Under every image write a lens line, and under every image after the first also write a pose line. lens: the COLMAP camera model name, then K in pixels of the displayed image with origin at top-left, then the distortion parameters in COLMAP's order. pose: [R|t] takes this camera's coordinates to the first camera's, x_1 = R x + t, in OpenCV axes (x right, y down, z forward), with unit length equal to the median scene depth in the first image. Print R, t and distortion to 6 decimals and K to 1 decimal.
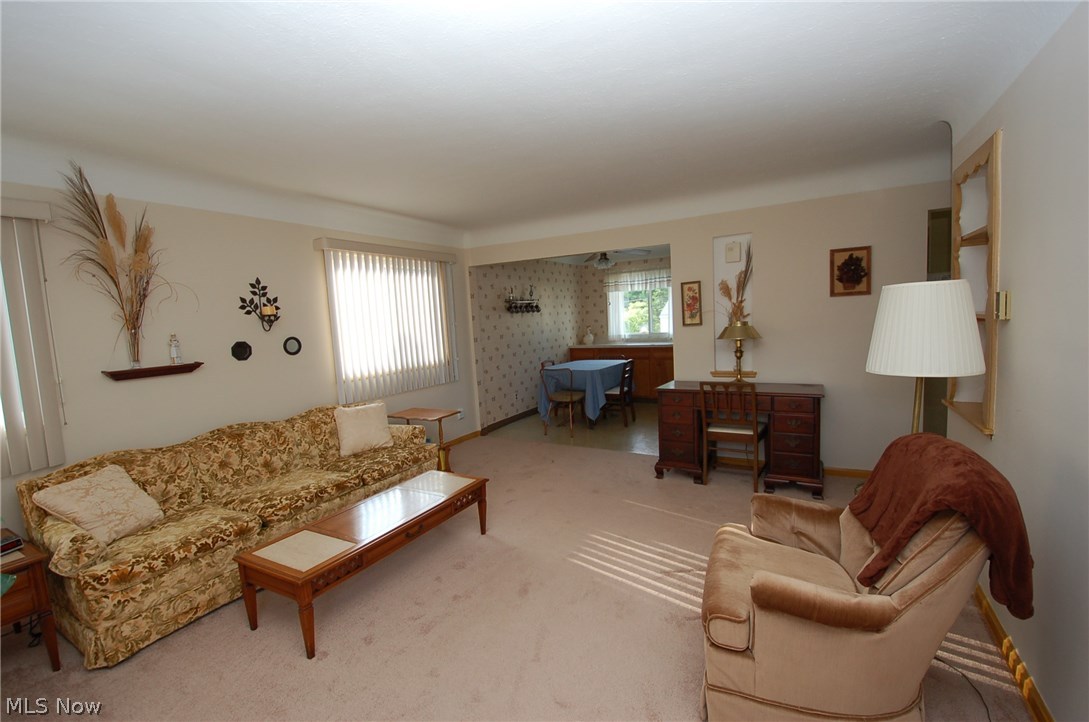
lens RADIAL K [[473.9, 0, 537.6], [0, 473.9, 365.5], [0, 0, 1]] dist [0.003163, -0.014455]
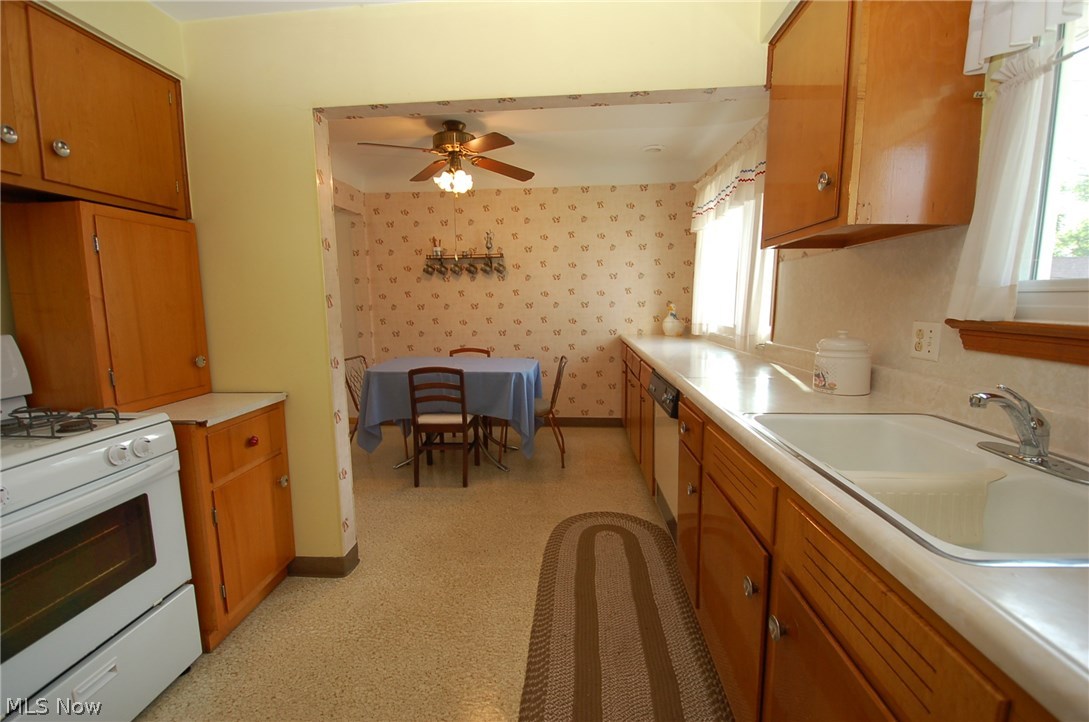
lens RADIAL K [[473.9, 0, 537.6], [0, 473.9, 365.5], [0, 0, 1]] dist [0.003163, -0.014455]
pose [[0.441449, 0.170373, -0.880963, 0.526990], [-0.102218, 0.984965, 0.139265, -0.073250], [0.891445, 0.028572, 0.452227, 0.653511]]
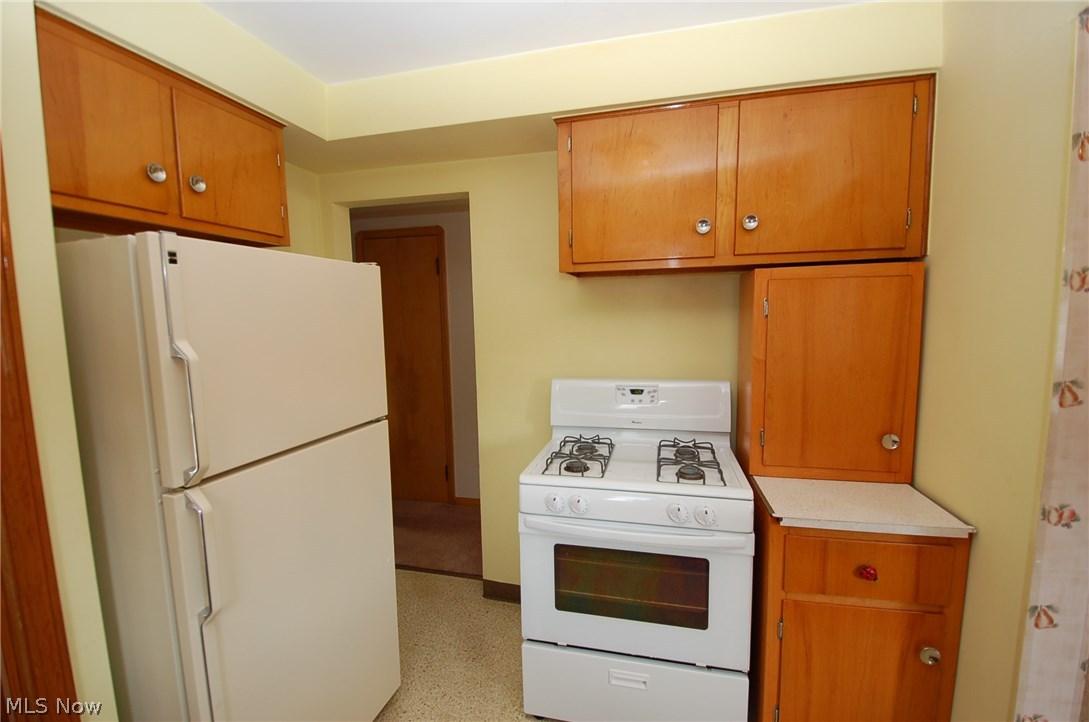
lens RADIAL K [[473.9, 0, 537.6], [0, 473.9, 365.5], [0, 0, 1]] dist [0.003163, -0.014455]
pose [[-0.959748, 0.103904, -0.260937, 0.411806], [0.047813, 0.975936, 0.212751, -0.101261], [0.276764, 0.191711, -0.941620, 0.745339]]
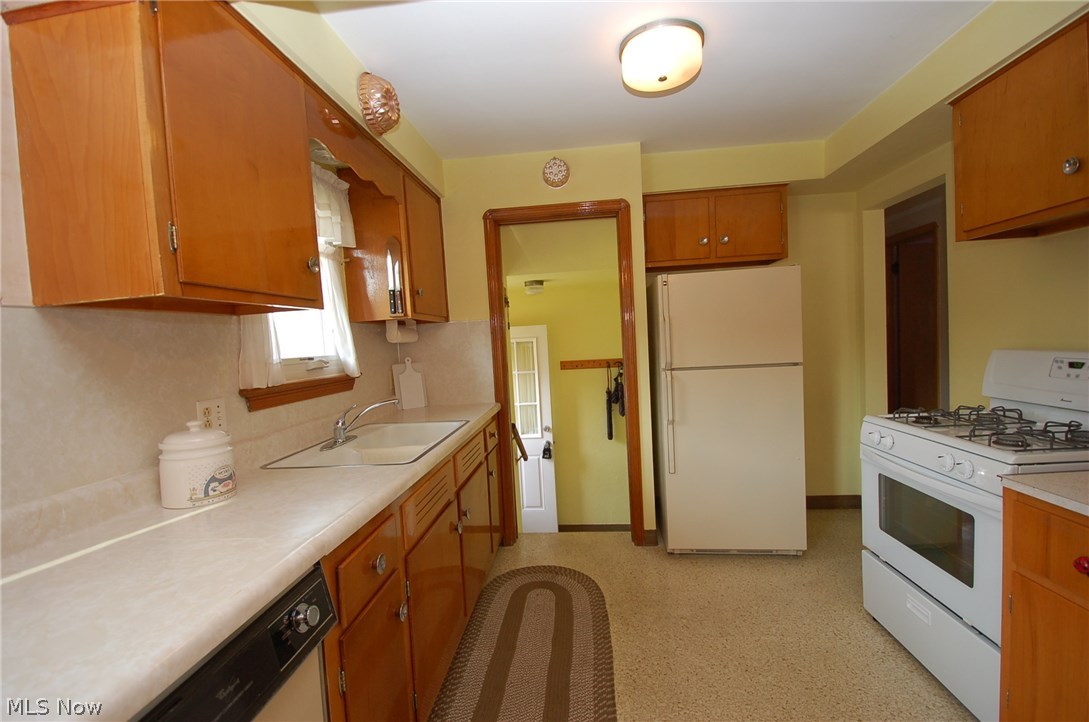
lens RADIAL K [[473.9, 0, 537.6], [0, 473.9, 365.5], [0, 0, 1]] dist [0.003163, -0.014455]
pose [[-0.420777, 0.030608, 0.906648, 0.207234], [0.165565, 0.985236, 0.043578, -0.079504], [-0.891928, 0.168446, -0.419632, 0.826159]]
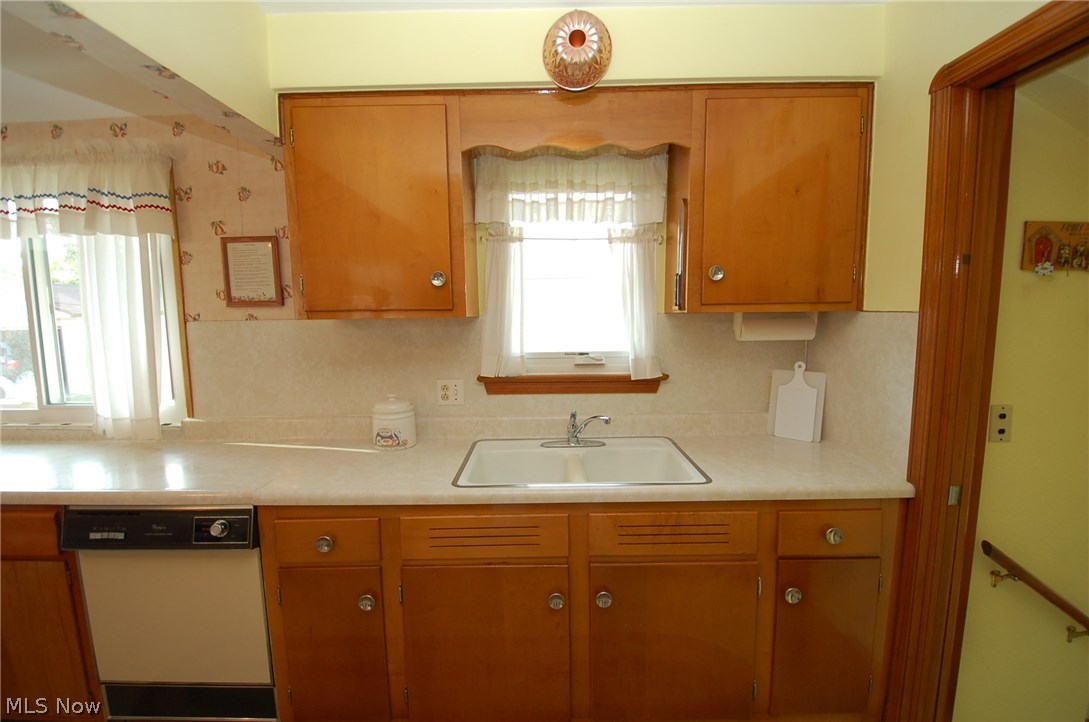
lens RADIAL K [[473.9, 0, 537.6], [0, 473.9, 365.5], [0, 0, 1]] dist [0.003163, -0.014455]
pose [[0.862806, -0.014294, 0.505333, 0.343368], [0.016522, 0.999864, 0.000074, -0.086476], [-0.505265, 0.008285, 0.862924, 0.619788]]
